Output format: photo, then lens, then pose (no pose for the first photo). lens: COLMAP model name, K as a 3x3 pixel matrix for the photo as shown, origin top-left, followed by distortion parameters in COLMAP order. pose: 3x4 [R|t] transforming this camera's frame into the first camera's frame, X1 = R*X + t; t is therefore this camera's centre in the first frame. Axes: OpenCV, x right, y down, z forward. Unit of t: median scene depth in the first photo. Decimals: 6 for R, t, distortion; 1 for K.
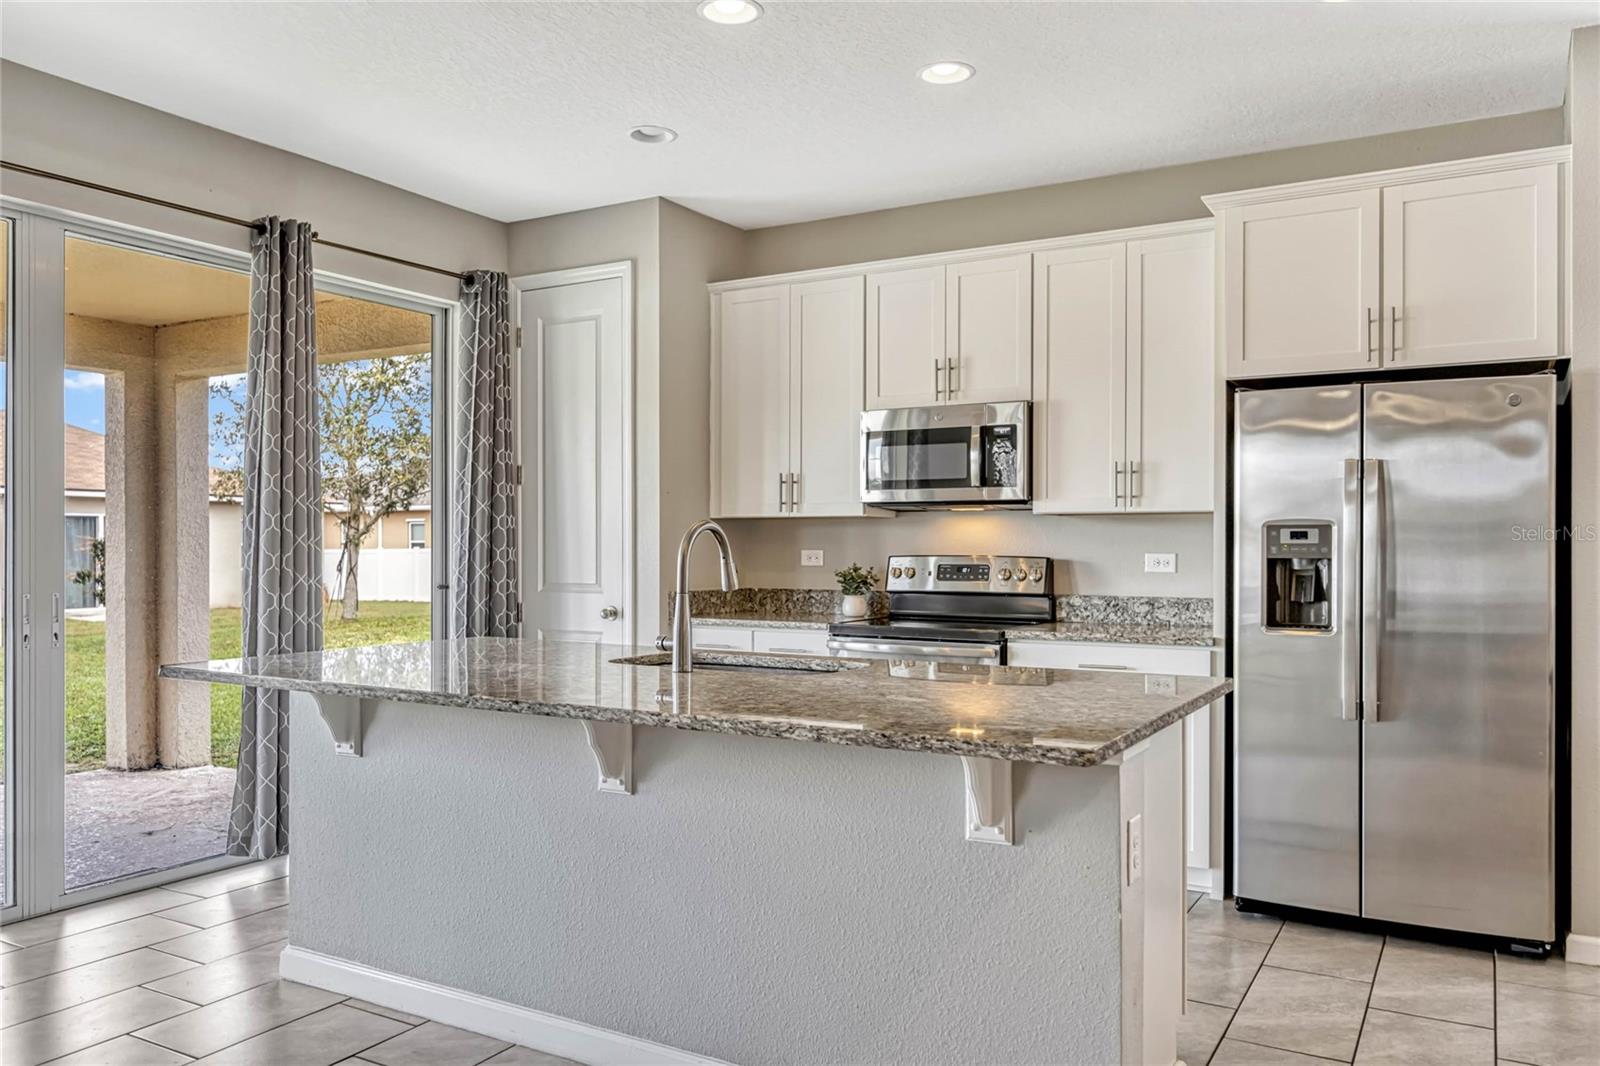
lens RADIAL K [[1189.5, 0, 799.8], [0, 1189.5, 552.8], [0, 0, 1]] dist [-0.005893, -0.000829]
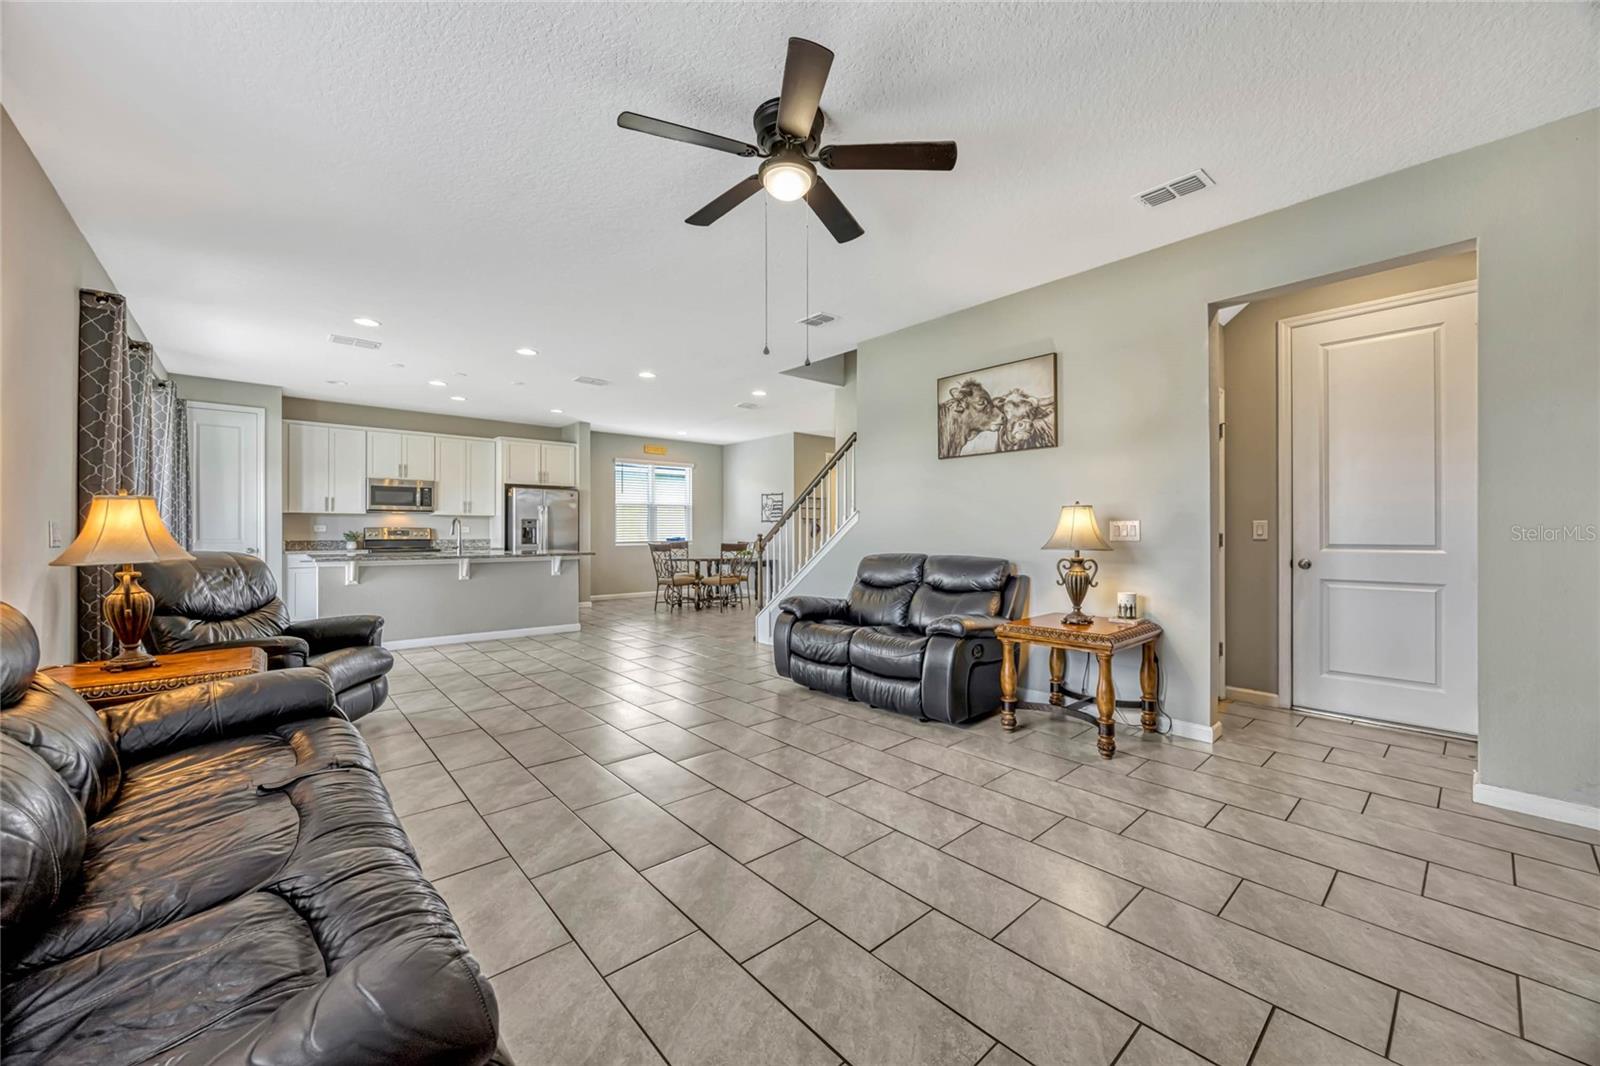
lens RADIAL K [[613.6, 0, 792.2], [0, 613.6, 524.0], [0, 0, 1]] dist [0.013259, -0.000021]
pose [[0.327426, 0.007984, 0.944843, -1.073935], [0.002373, 0.999954, -0.009272, 0.011069], [-0.944874, 0.005277, 0.327392, -0.501106]]
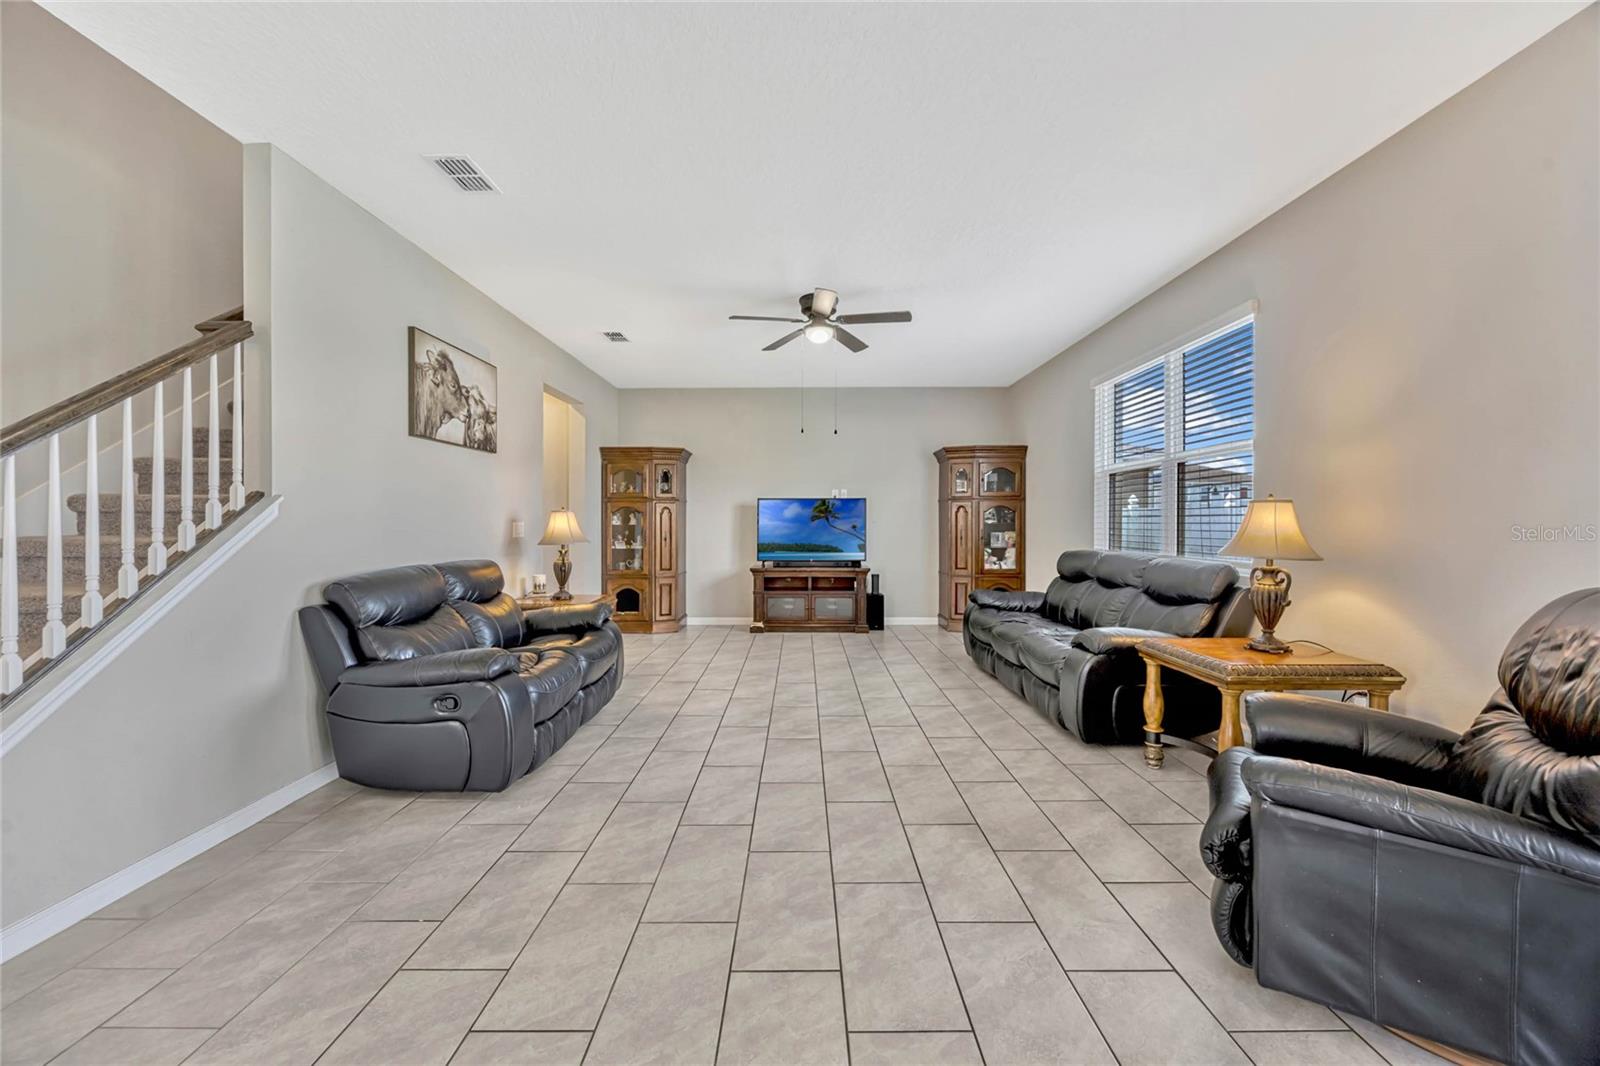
lens RADIAL K [[609.3, 0, 799.4], [0, 609.3, 527.1], [0, 0, 1]] dist [-0.003162, -0.000068]
pose [[-0.866434, 0.005498, -0.499262, -0.151653], [0.000973, 0.999956, 0.009325, 0.001784], [0.499291, 0.007593, -0.866401, 0.405557]]
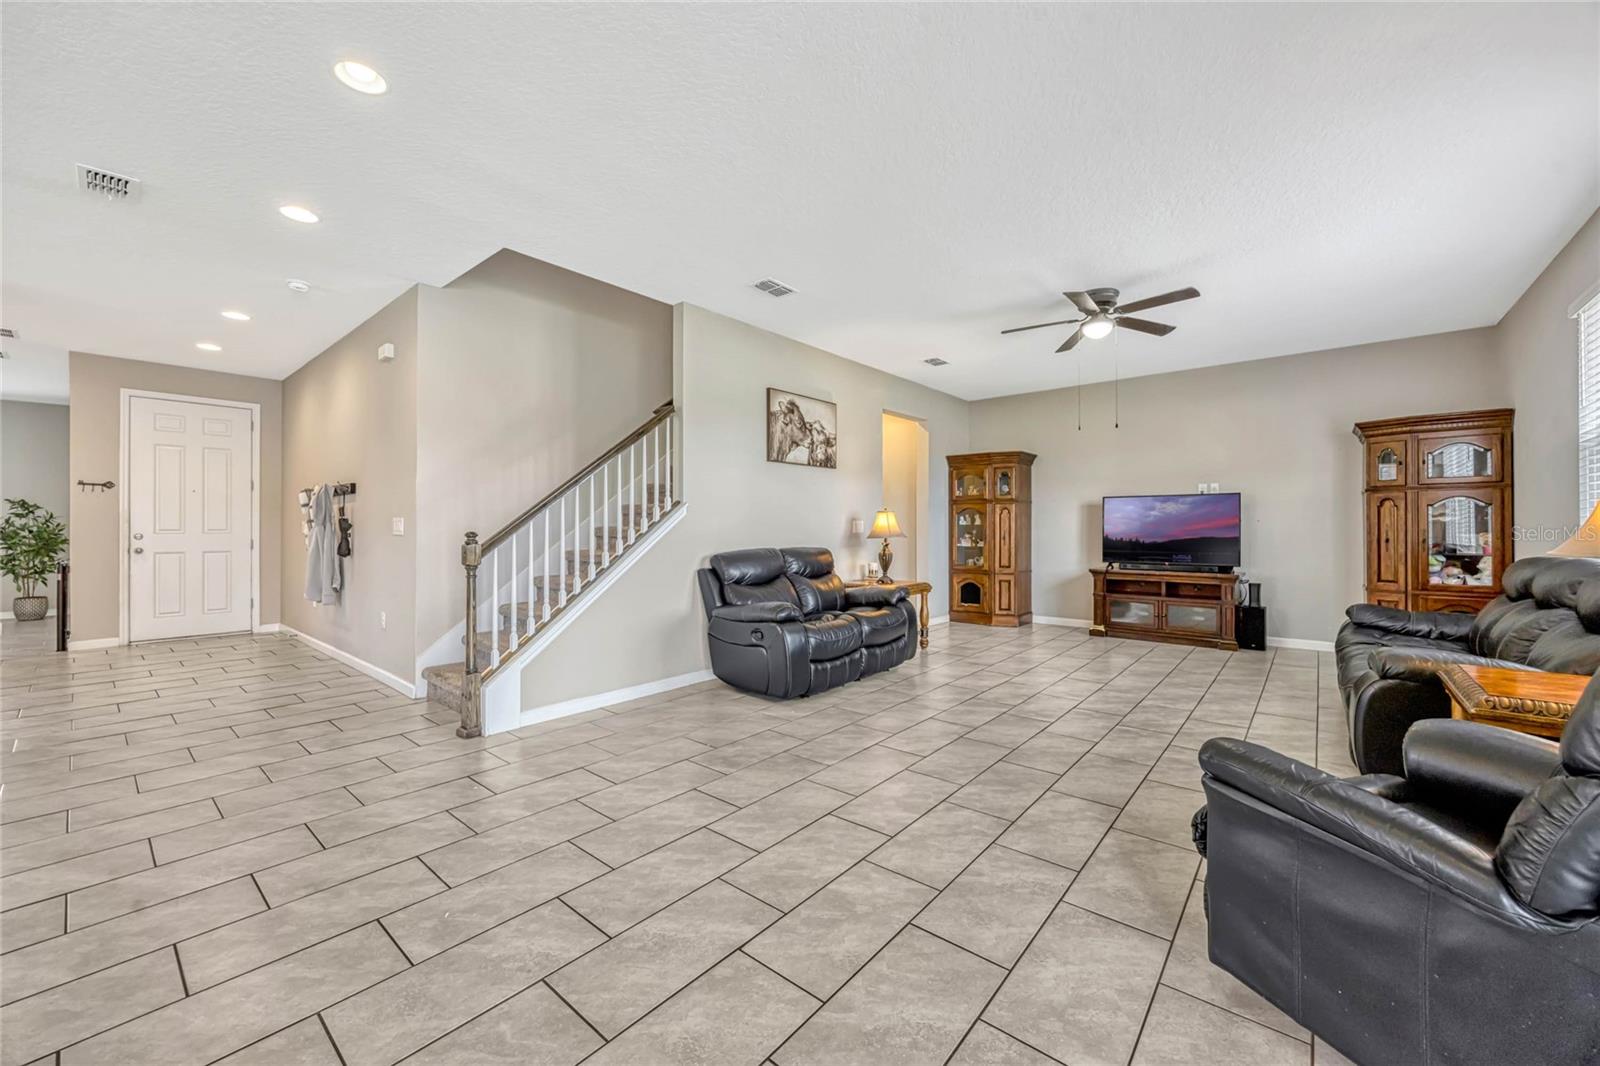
lens RADIAL K [[616.0, 0, 798.6], [0, 616.0, 526.0], [0, 0, 1]] dist [-0.003518, -0.000168]
pose [[-0.984288, 0.000701, 0.176567, -0.347375], [0.000378, 0.999998, -0.001862, 0.015037], [-0.176568, -0.001766, -0.984287, 0.596730]]
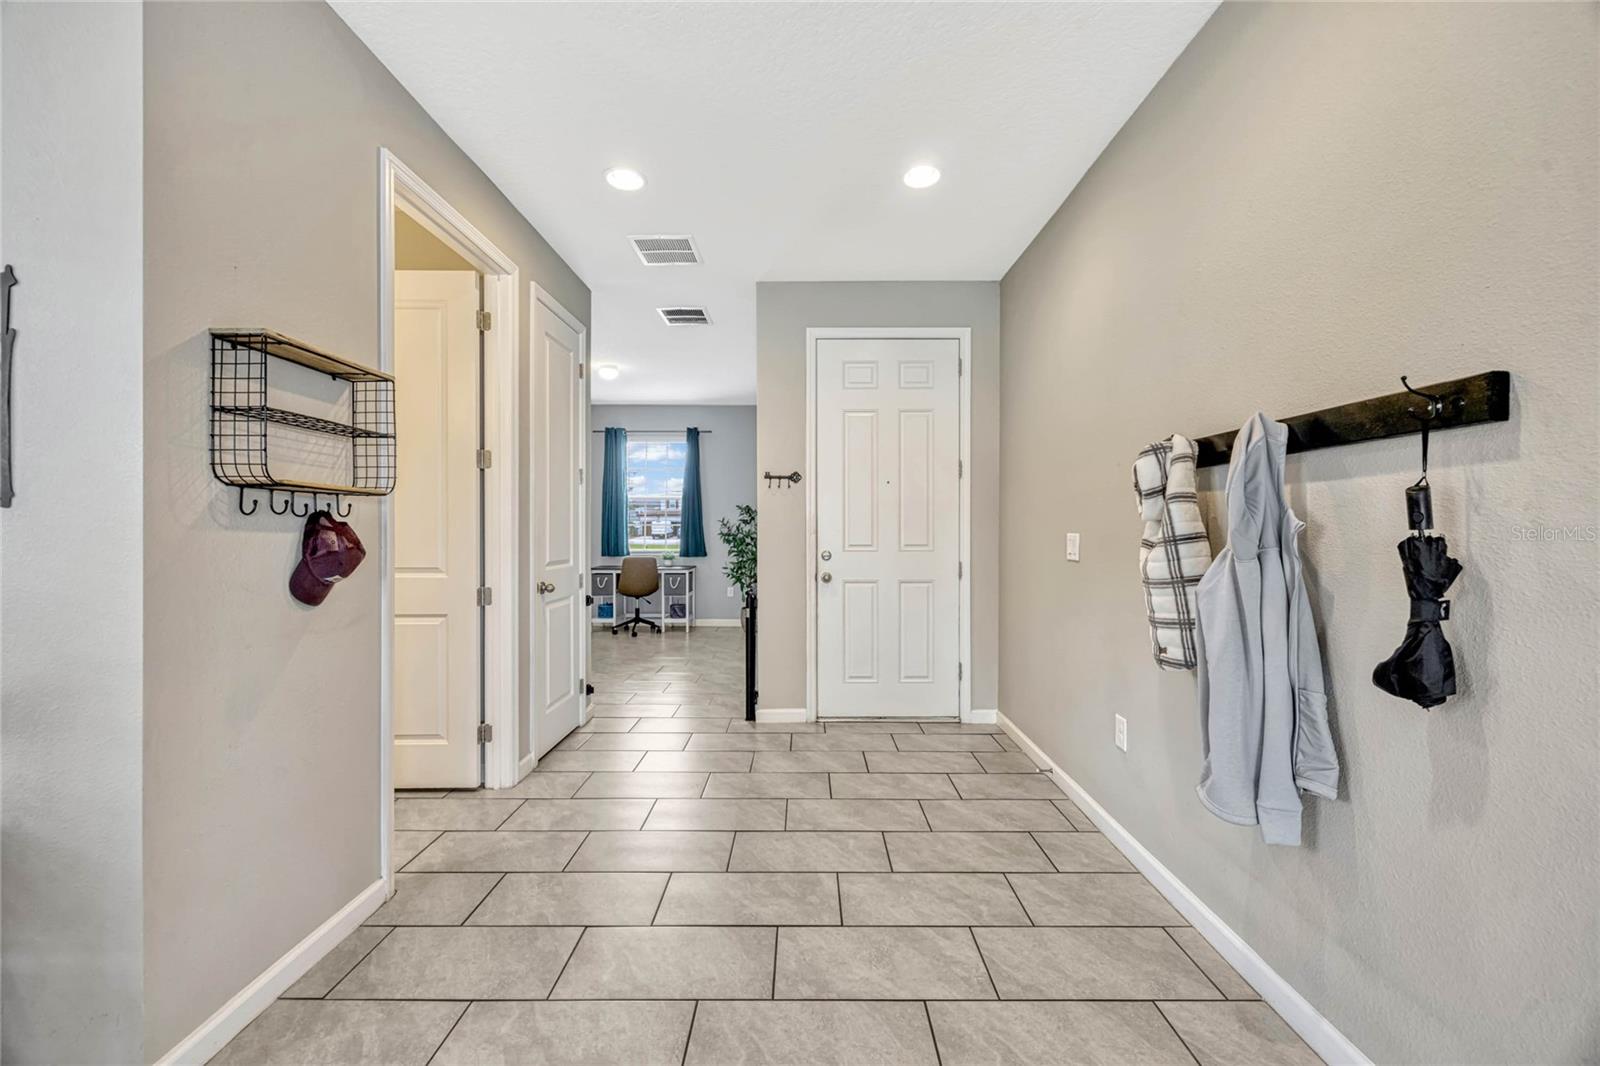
lens RADIAL K [[616.0, 0, 798.6], [0, 616.0, 526.0], [0, 0, 1]] dist [-0.003518, -0.000168]
pose [[-0.492382, 0.000898, 0.870379, 0.491343], [0.000839, 0.999999, -0.000558, -0.004114], [-0.870379, 0.000456, -0.492383, 0.047268]]
